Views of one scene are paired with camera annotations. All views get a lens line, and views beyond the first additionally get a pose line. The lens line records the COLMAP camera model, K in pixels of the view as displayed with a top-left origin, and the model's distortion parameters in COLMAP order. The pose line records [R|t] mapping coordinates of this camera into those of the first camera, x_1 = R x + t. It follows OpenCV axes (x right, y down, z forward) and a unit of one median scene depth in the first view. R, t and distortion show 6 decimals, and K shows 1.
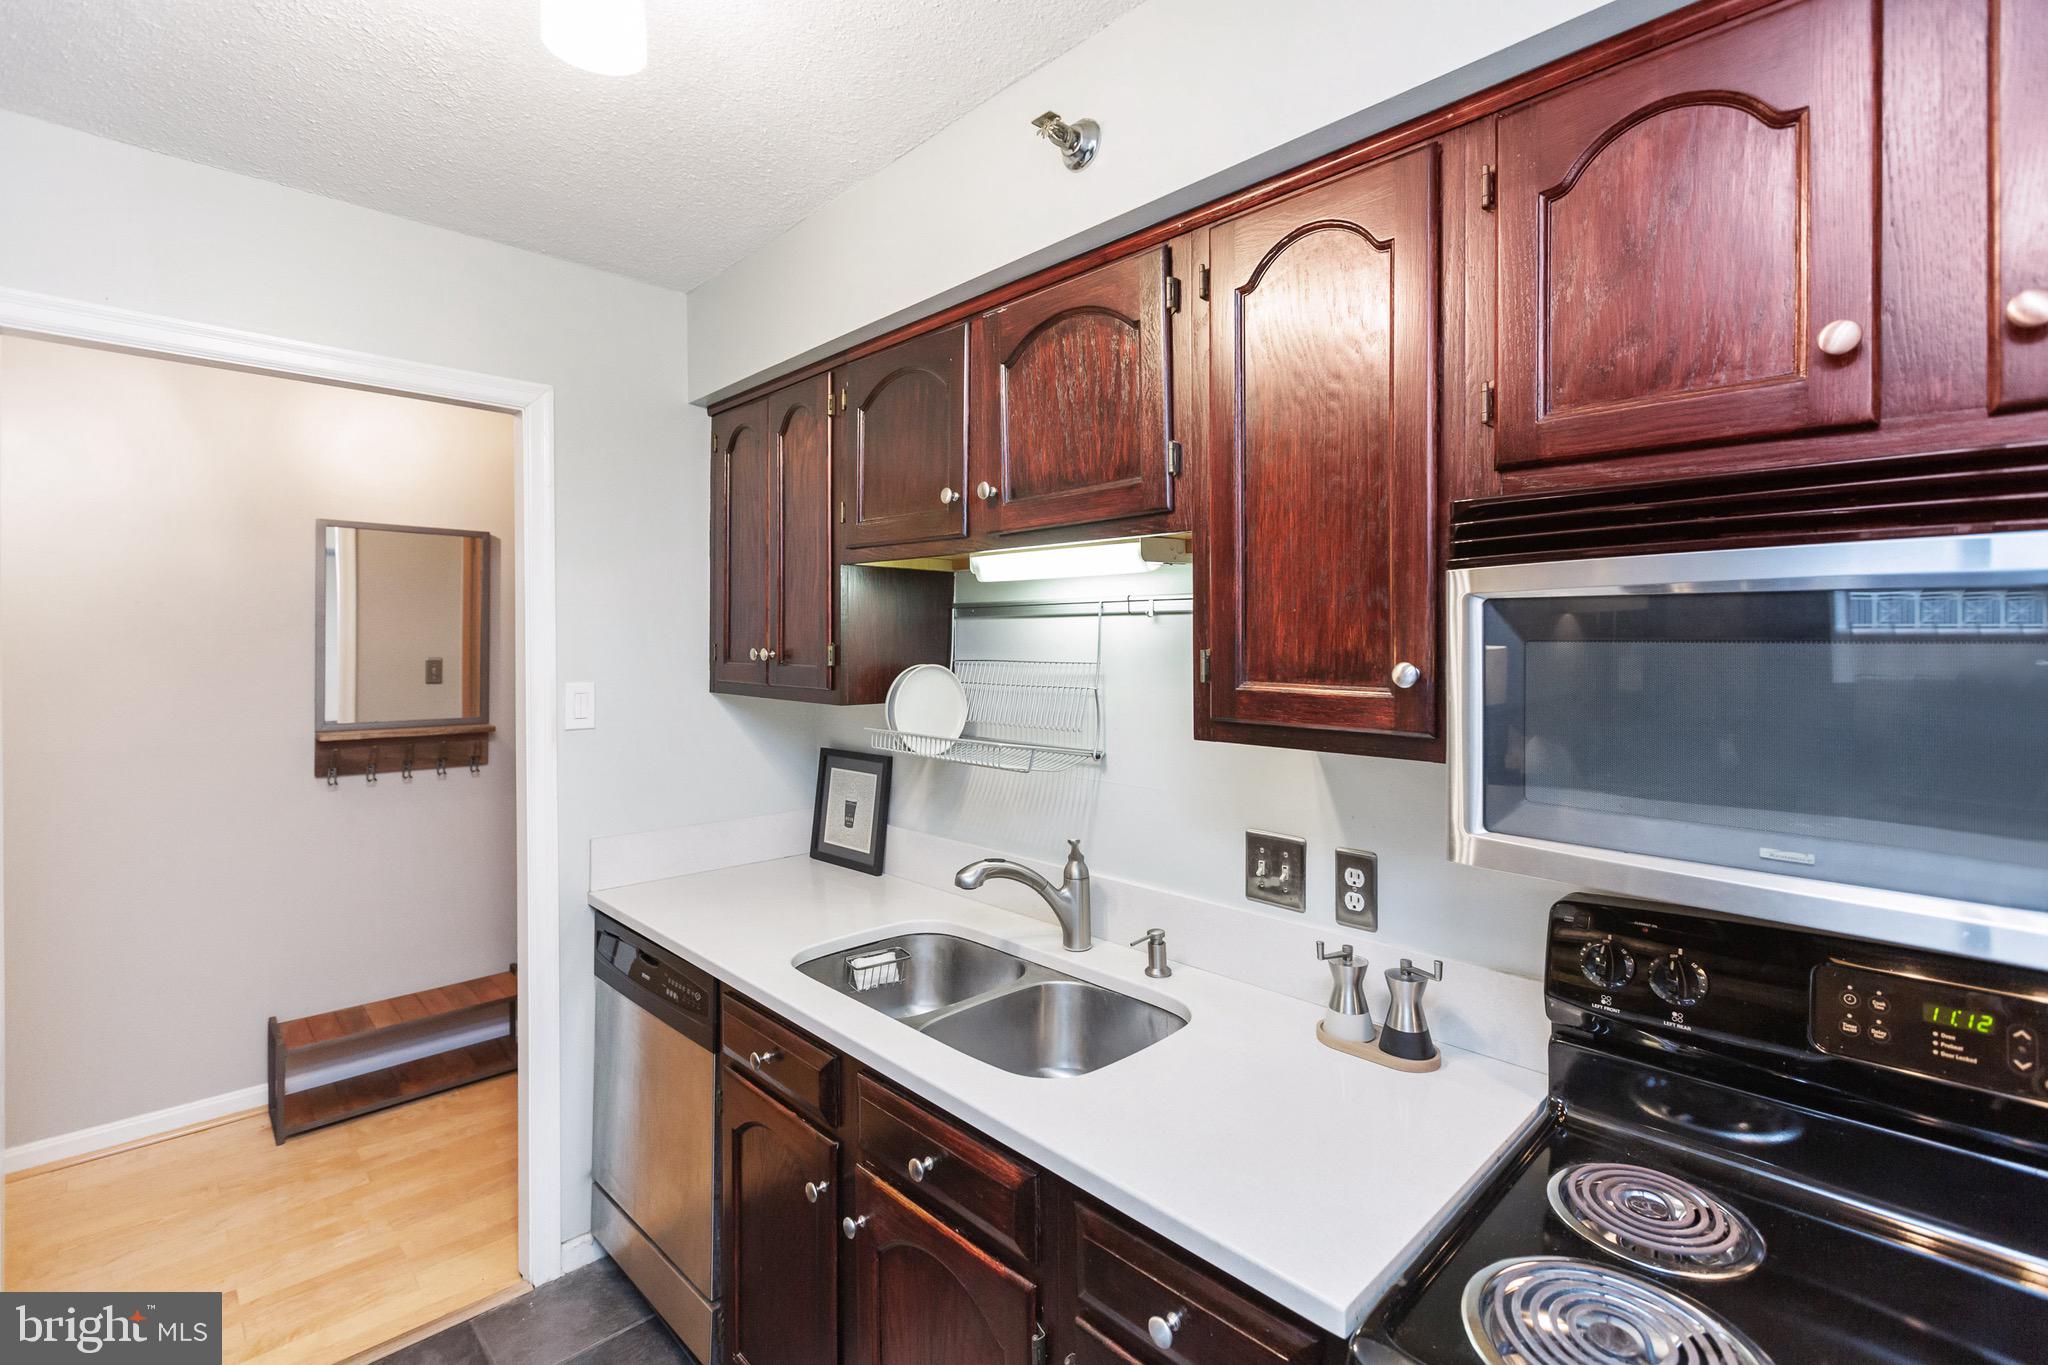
lens RADIAL K [[915.8, 0, 1021.6], [0, 915.8, 634.9], [0, 0, 1]] dist [0.000194, 0.000104]
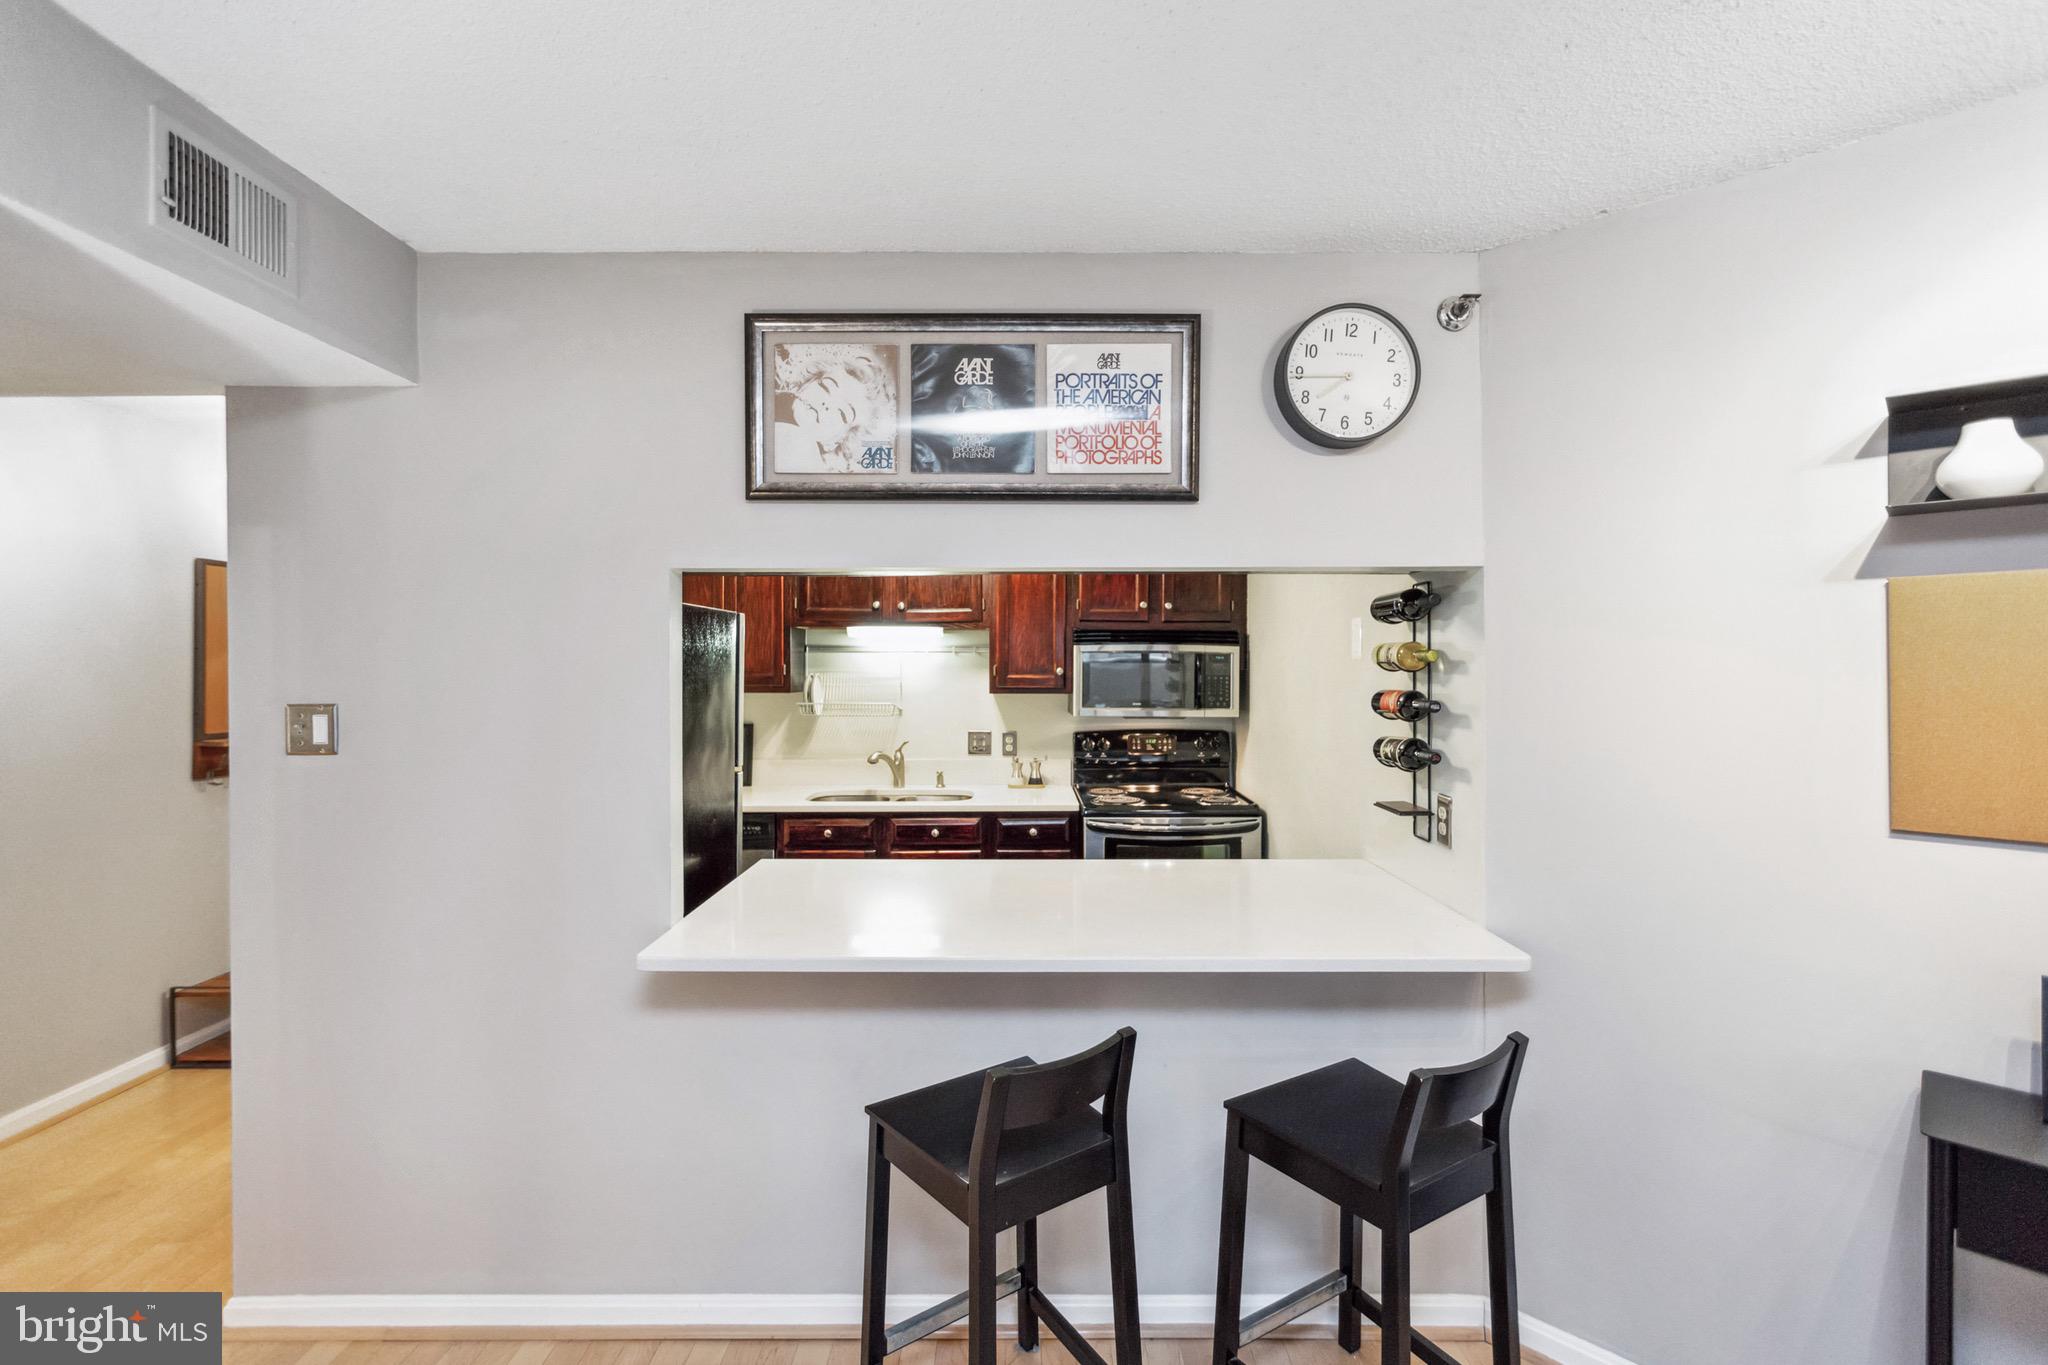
lens RADIAL K [[924.3, 0, 1028.0], [0, 924.3, 661.3], [0, 0, 1]] dist [-0.000522, 0.000277]
pose [[0.693670, -0.000406, 0.720292, -1.788069], [-0.004015, 0.999982, 0.004431, -0.010617], [-0.720281, -0.005966, 0.693656, -1.162419]]
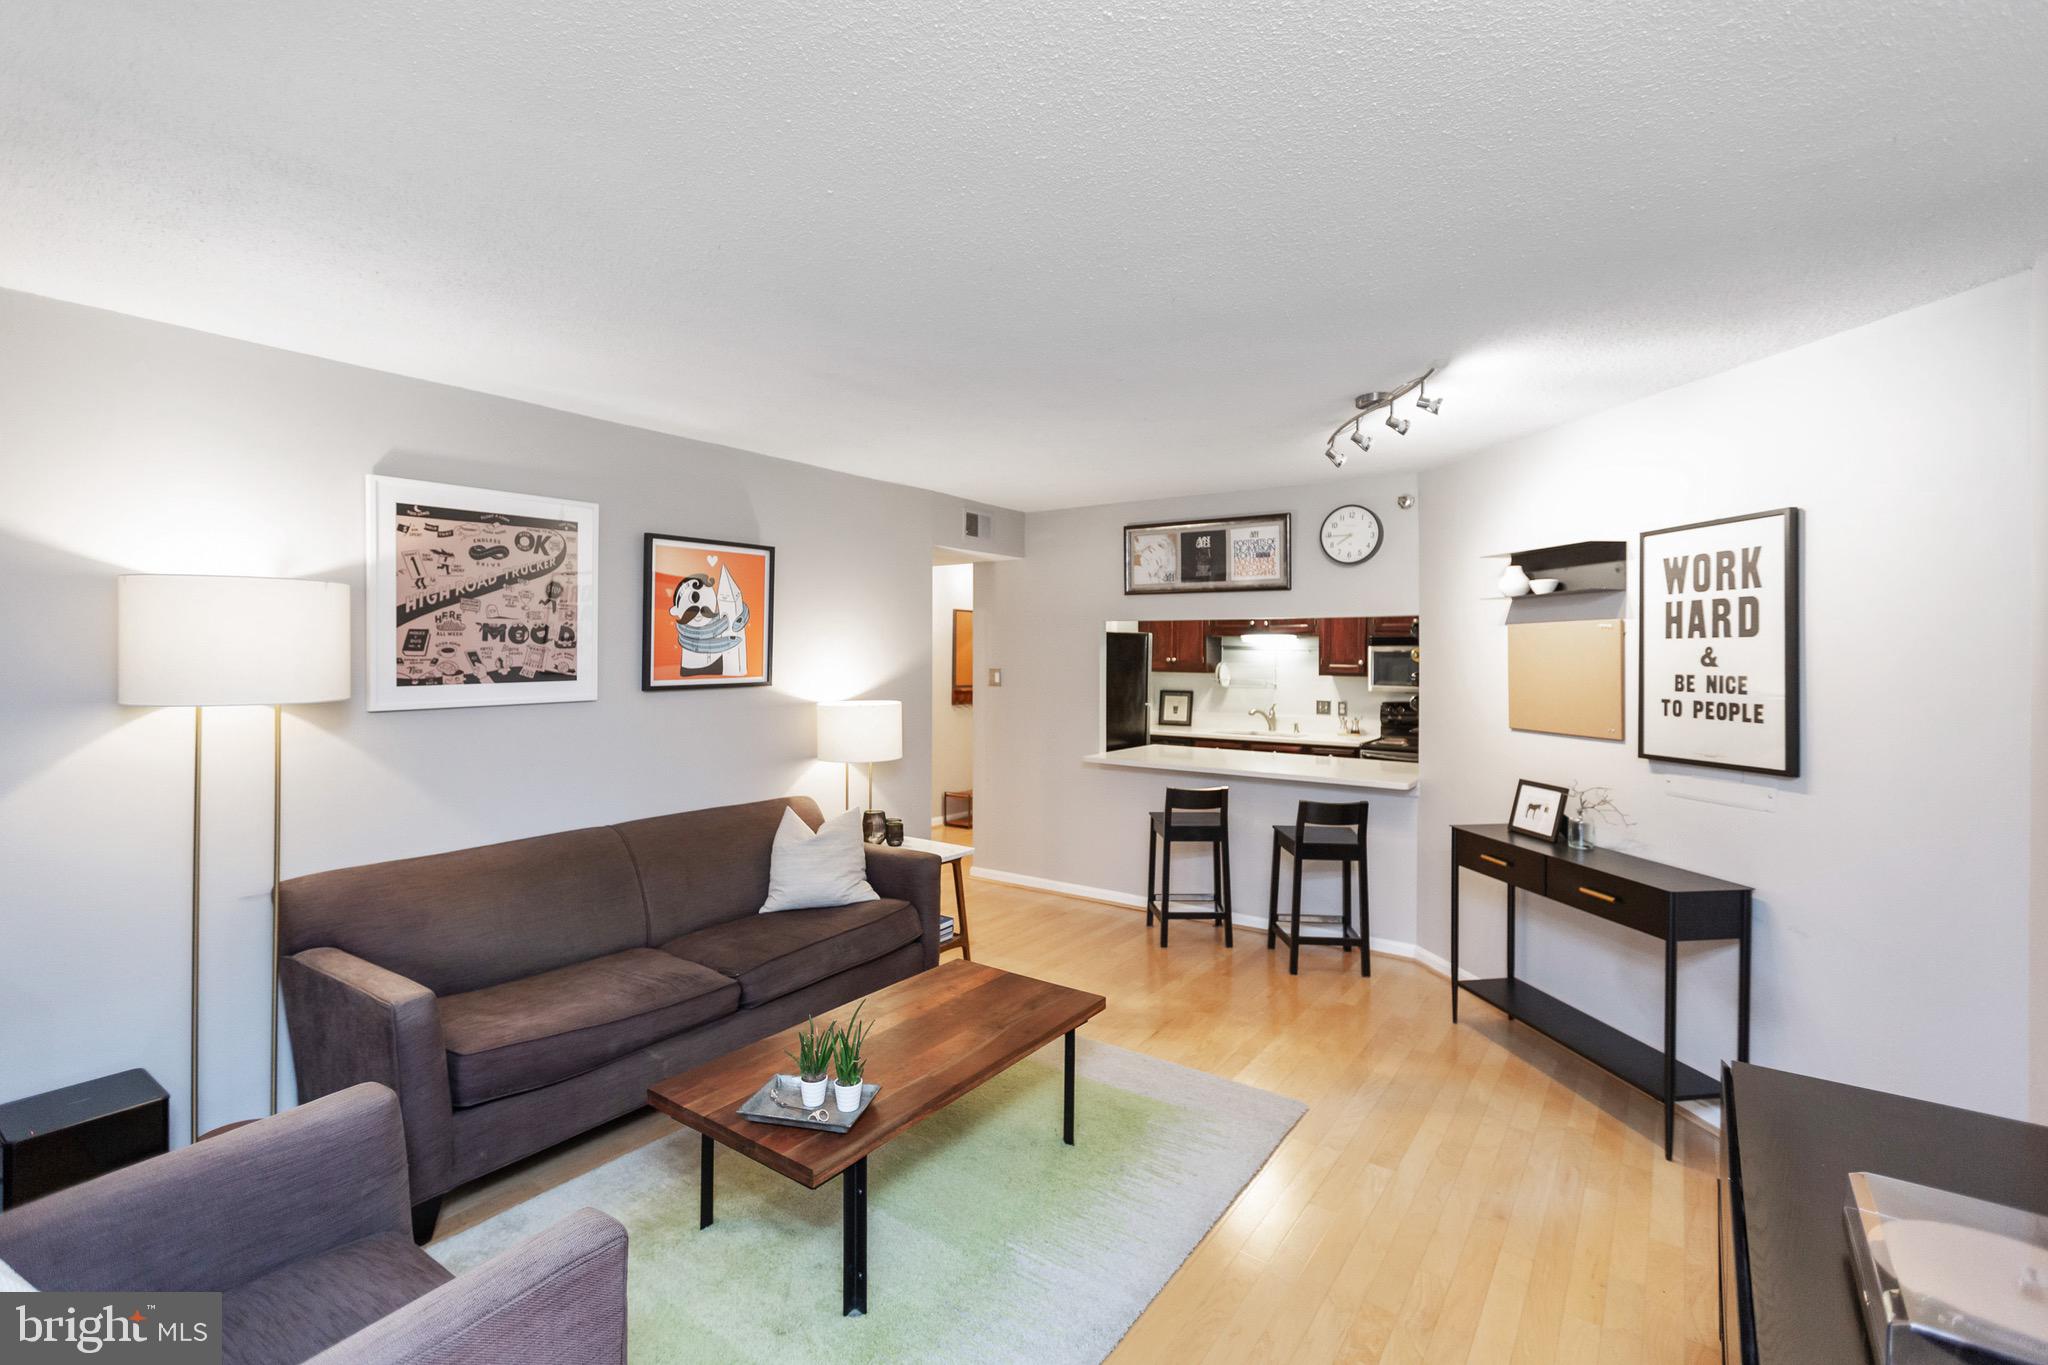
lens RADIAL K [[916.8, 0, 1019.1], [0, 916.8, 656.4], [0, 0, 1]] dist [0.001581, 0.000182]
pose [[0.983935, 0.005464, 0.178444, -2.149691], [-0.007484, 0.999915, 0.010649, -0.034556], [-0.178371, -0.011813, 0.983892, -3.408015]]
